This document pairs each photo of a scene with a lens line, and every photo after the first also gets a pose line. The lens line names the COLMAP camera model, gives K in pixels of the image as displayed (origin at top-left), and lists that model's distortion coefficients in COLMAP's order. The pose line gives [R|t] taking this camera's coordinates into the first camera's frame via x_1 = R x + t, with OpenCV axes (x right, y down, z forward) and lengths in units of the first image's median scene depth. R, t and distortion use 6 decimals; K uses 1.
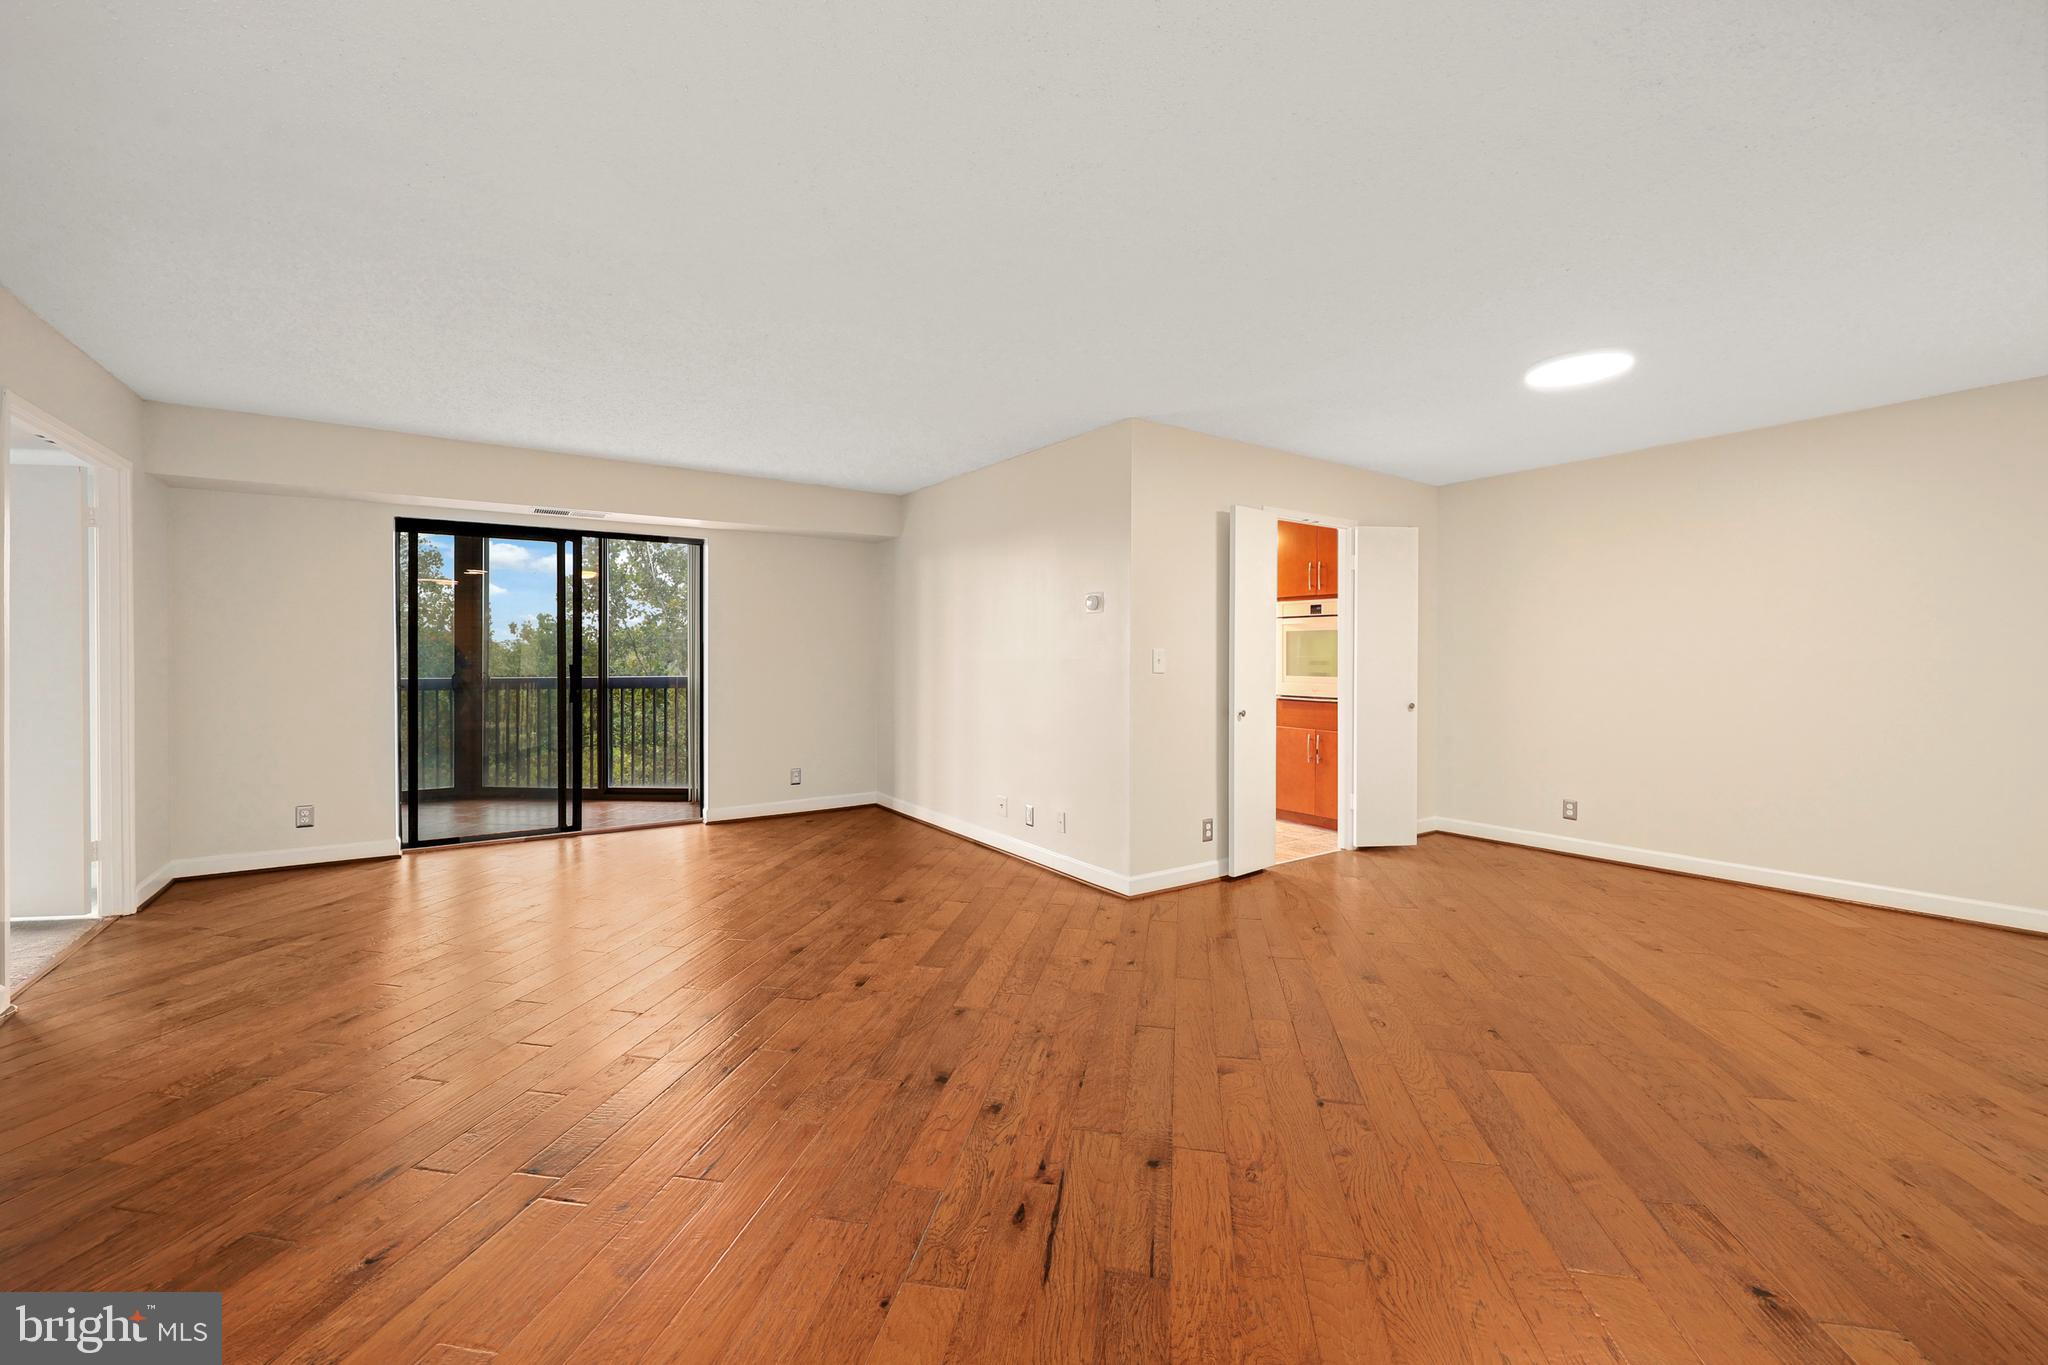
lens RADIAL K [[812.3, 0, 1021.4], [0, 812.3, 669.3], [0, 0, 1]] dist [0.002455, 0.000060]
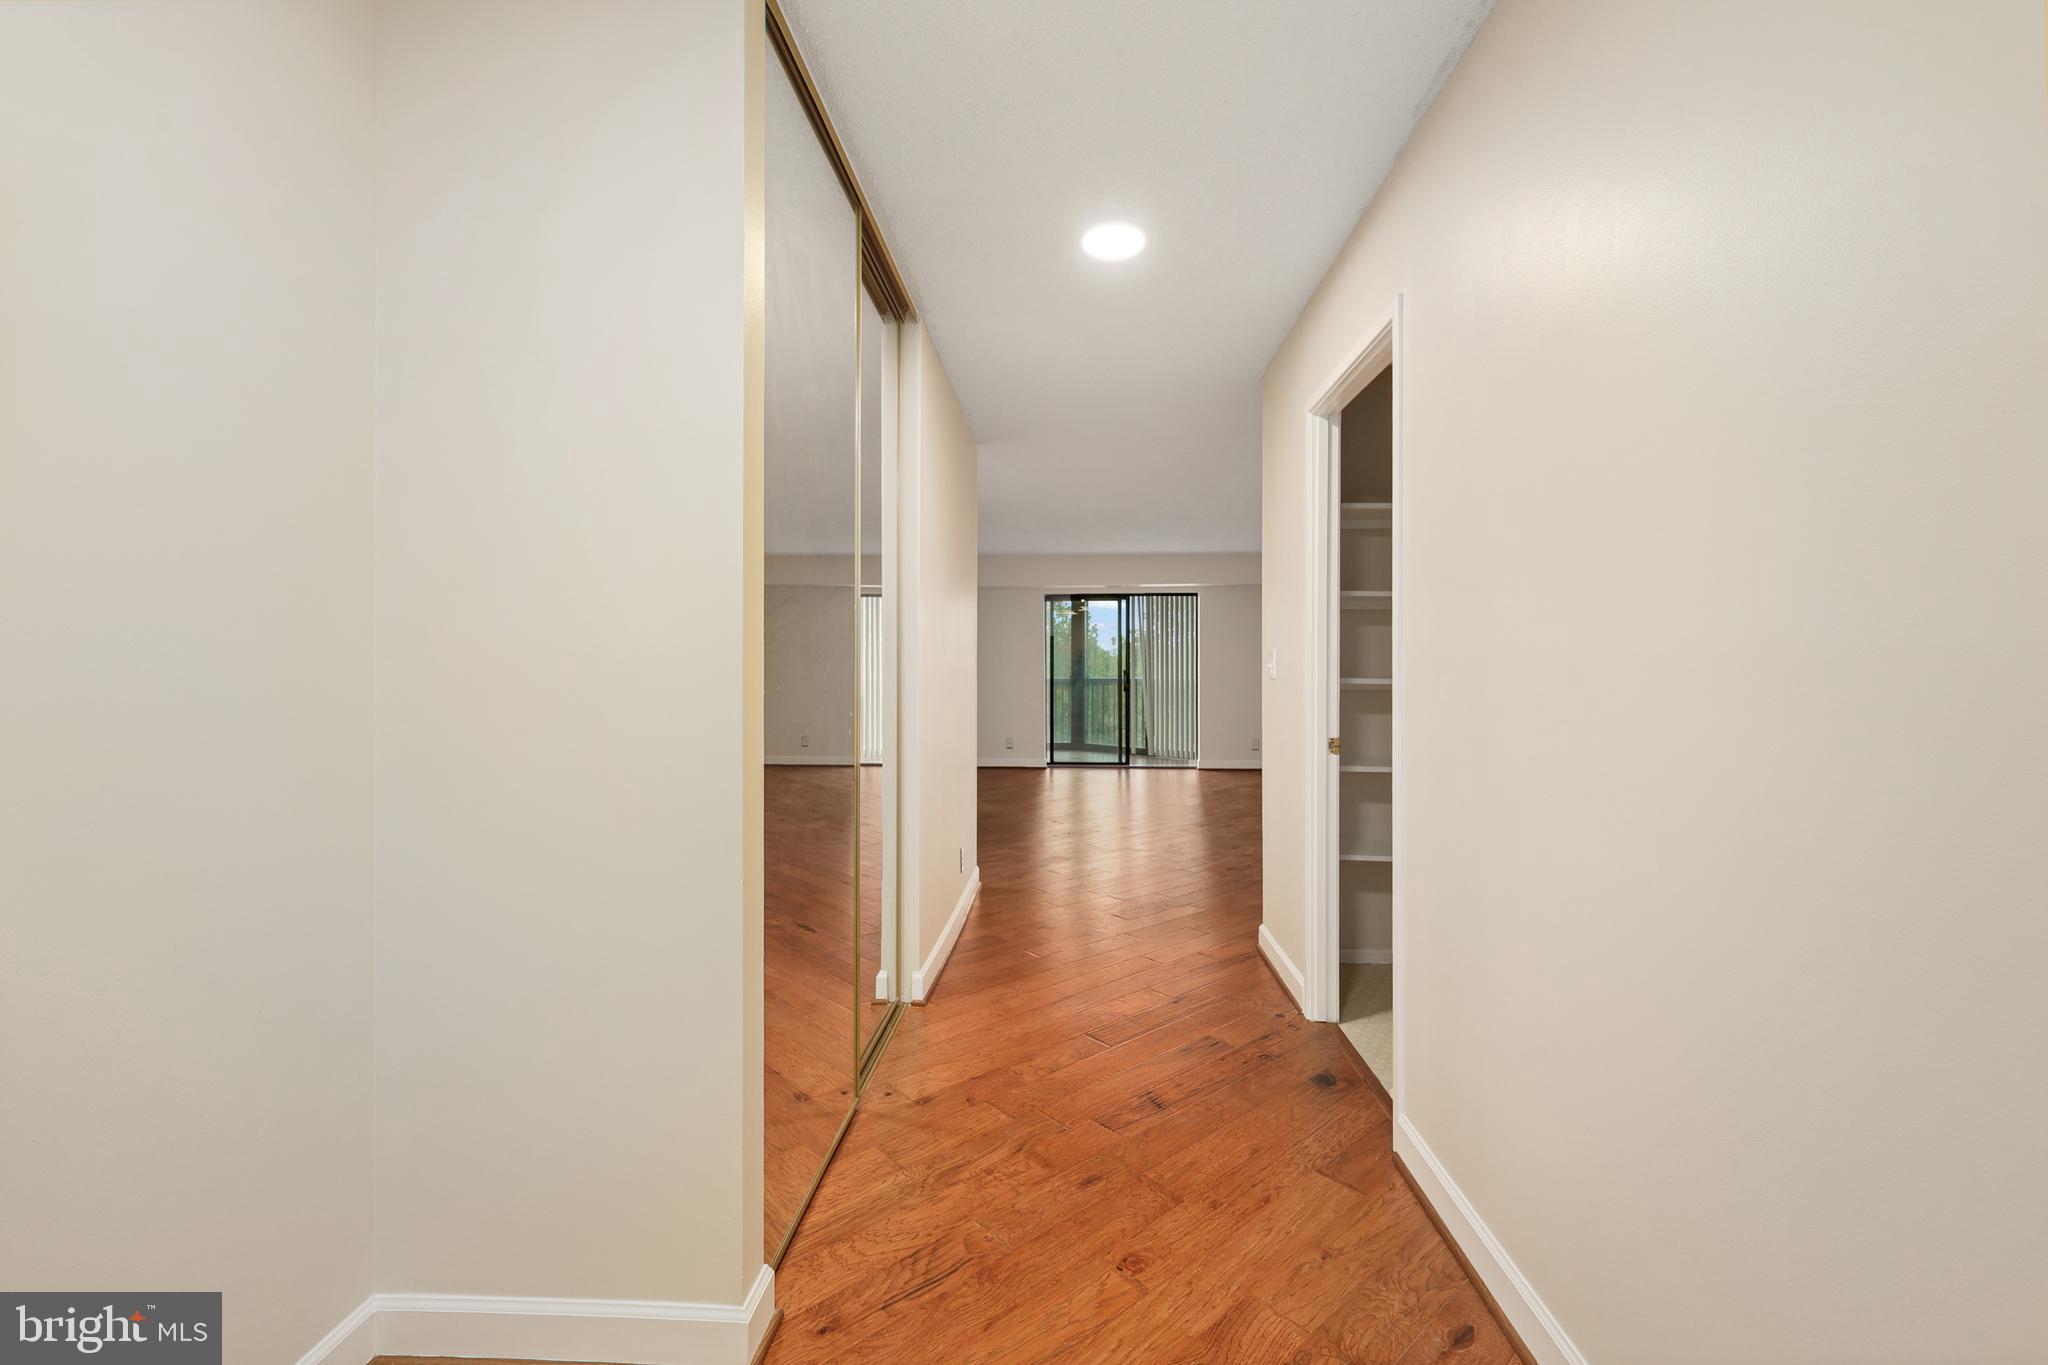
lens RADIAL K [[812.3, 0, 1032.1], [0, 812.3, 674.0], [0, 0, 1]] dist [0.002455, 0.000060]
pose [[0.787517, 0.004775, -0.616274, 0.359263], [-0.003834, 0.999989, 0.002849, -0.002217], [0.616281, 0.000119, 0.787526, -0.487981]]
